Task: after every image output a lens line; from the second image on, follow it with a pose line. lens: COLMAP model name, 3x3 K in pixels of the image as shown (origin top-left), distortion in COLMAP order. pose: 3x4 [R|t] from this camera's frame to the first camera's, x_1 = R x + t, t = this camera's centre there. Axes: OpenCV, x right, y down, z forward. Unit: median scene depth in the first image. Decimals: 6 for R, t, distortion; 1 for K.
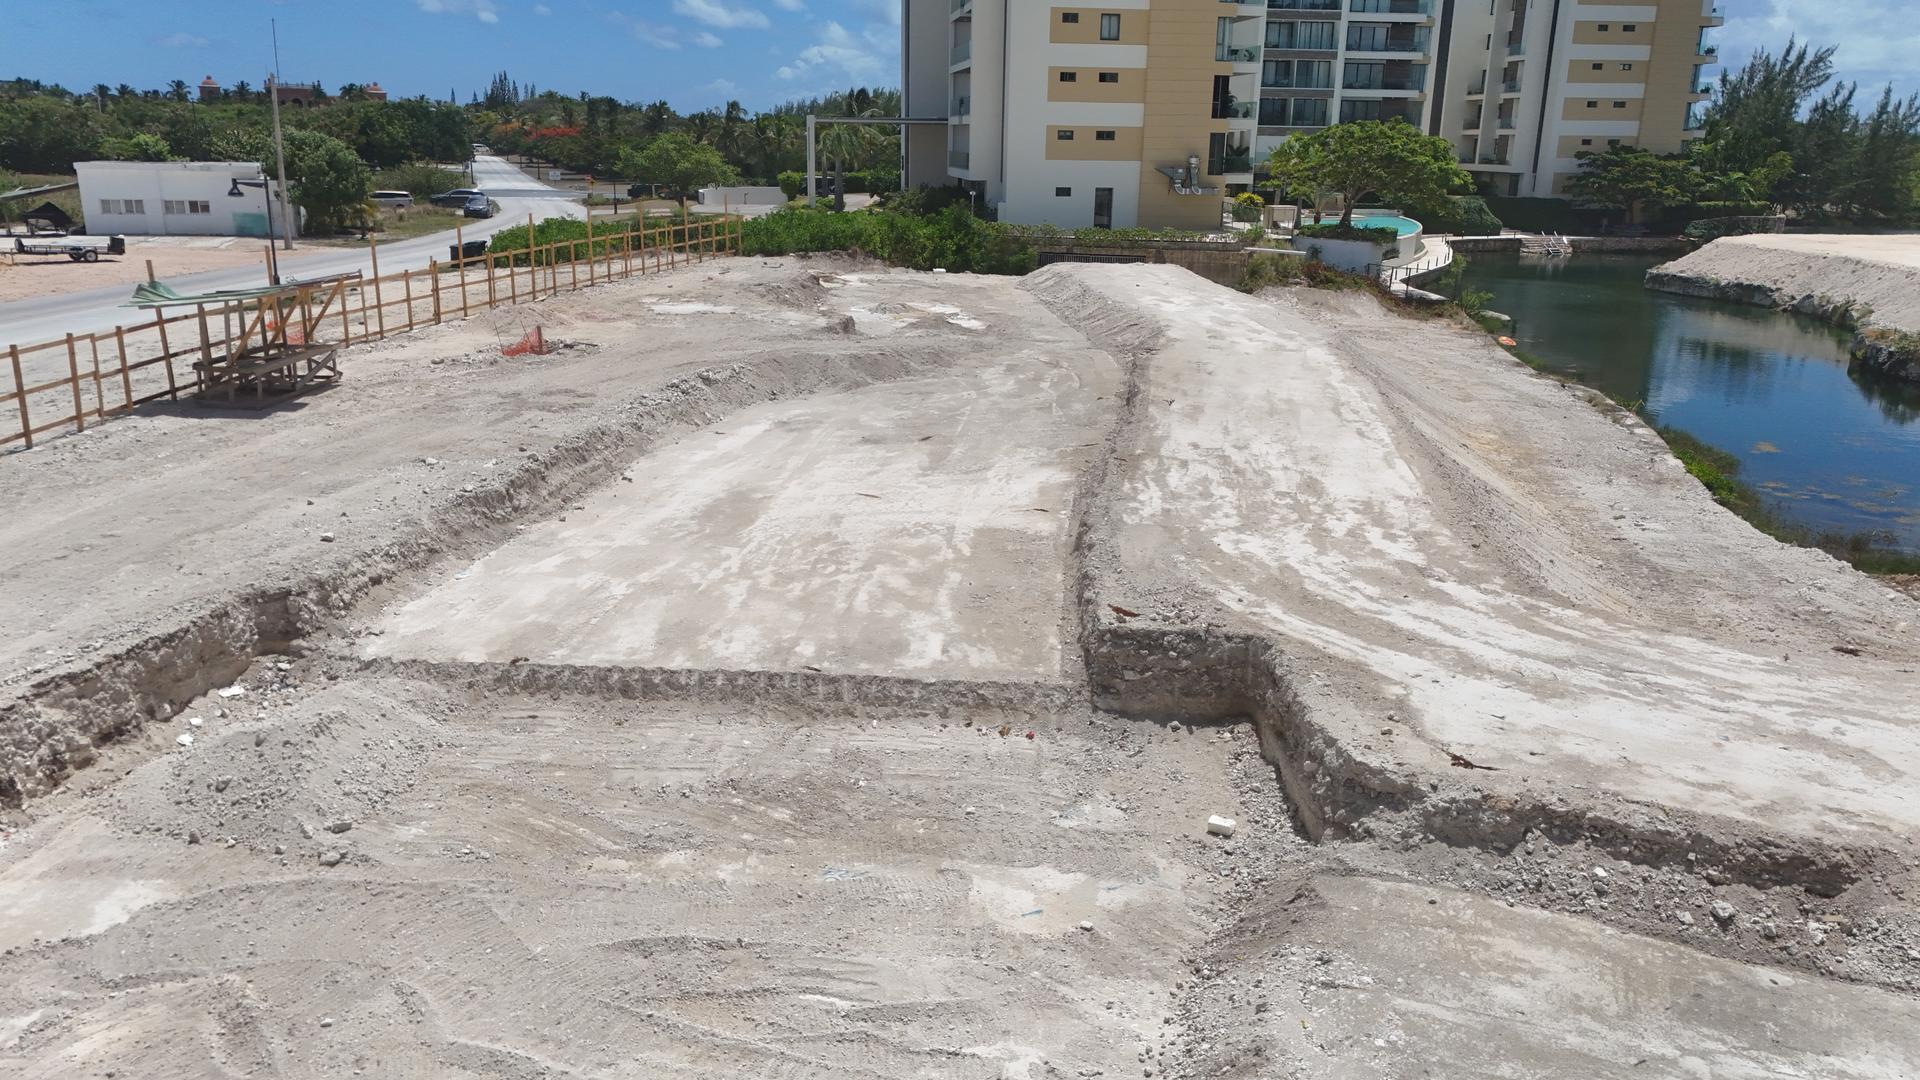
lens RADIAL K [[1407.1, 0, 963.7], [0, 1407.1, 539.5], [0, 0, 1]] dist [0.079506, -0.070211]
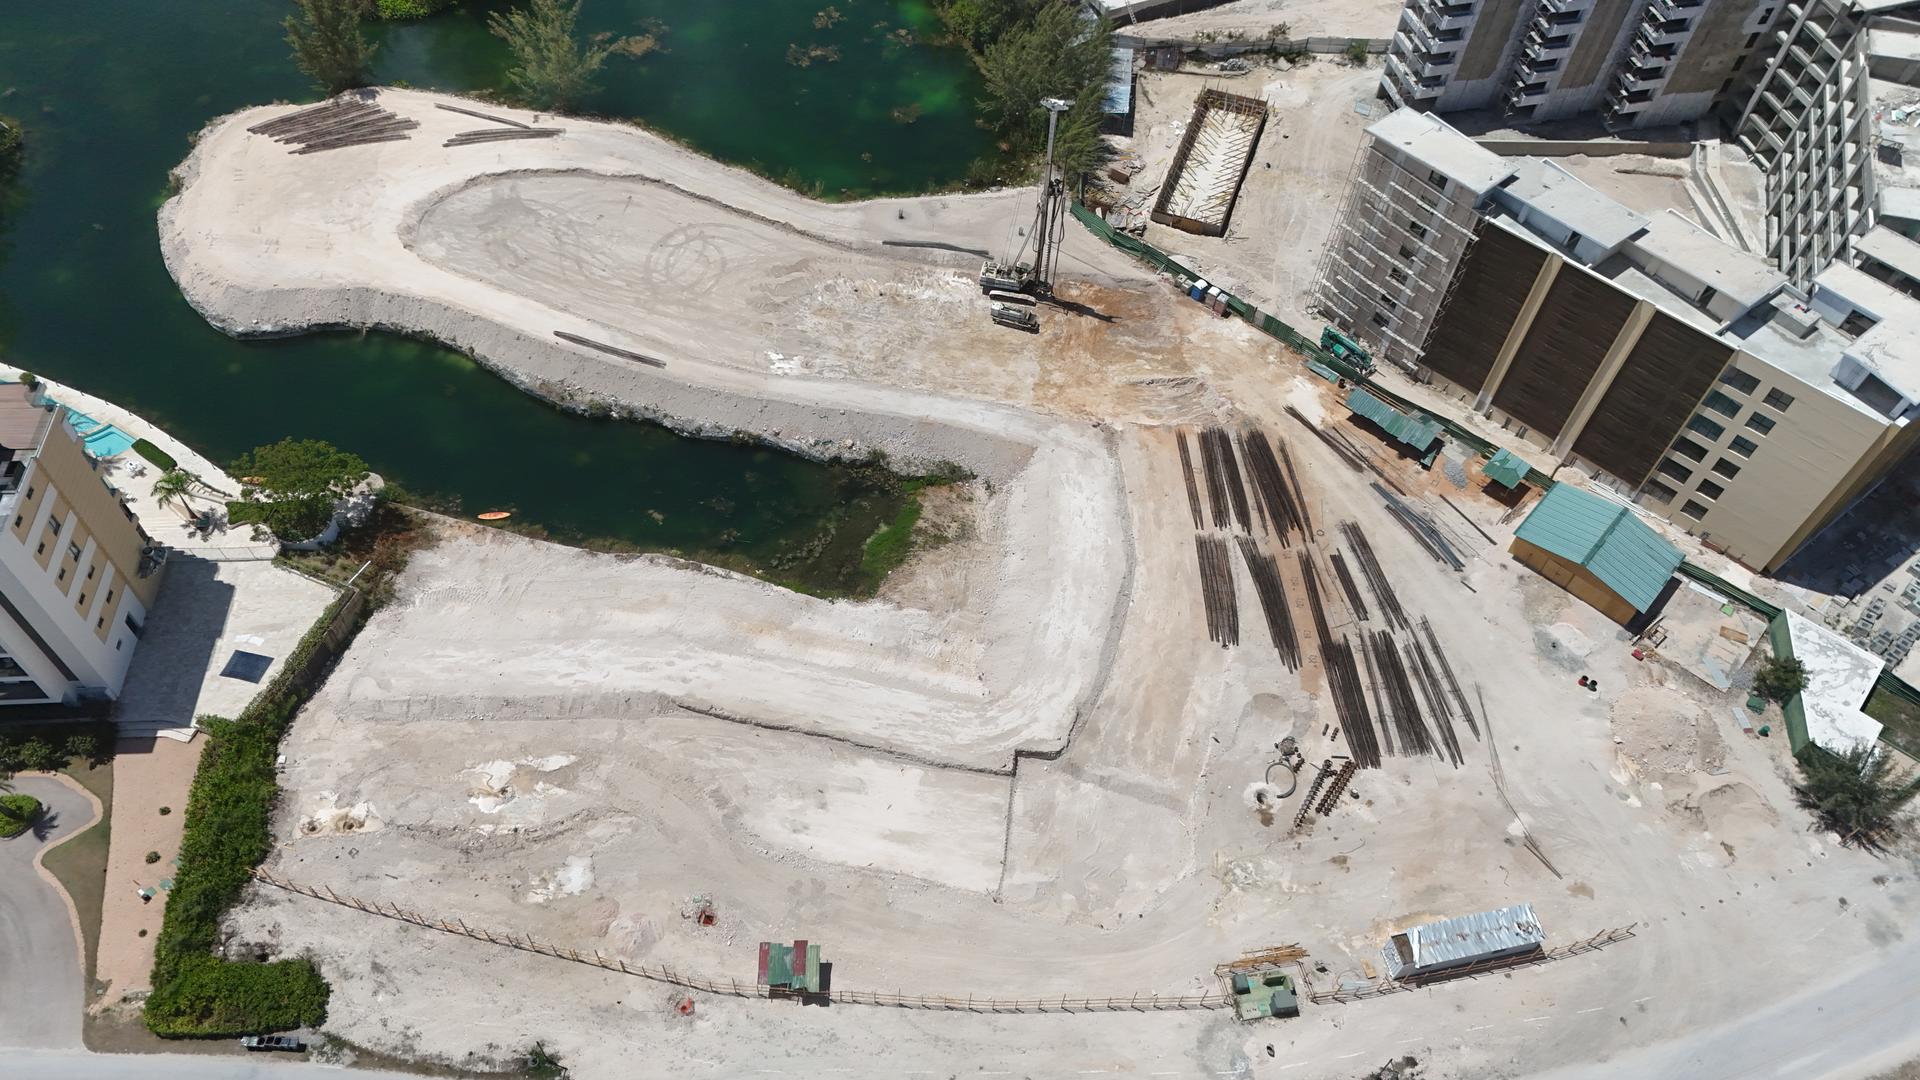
lens RADIAL K [[1407.1, 0, 956.3], [0, 1407.1, 533.4], [0, 0, 1]] dist [0.079506, -0.070211]
pose [[0.059641, -0.807715, 0.586548, -1.995320], [0.233991, 0.582535, 0.778396, -3.993863], [-0.970408, 0.090823, 0.223742, -0.204024]]
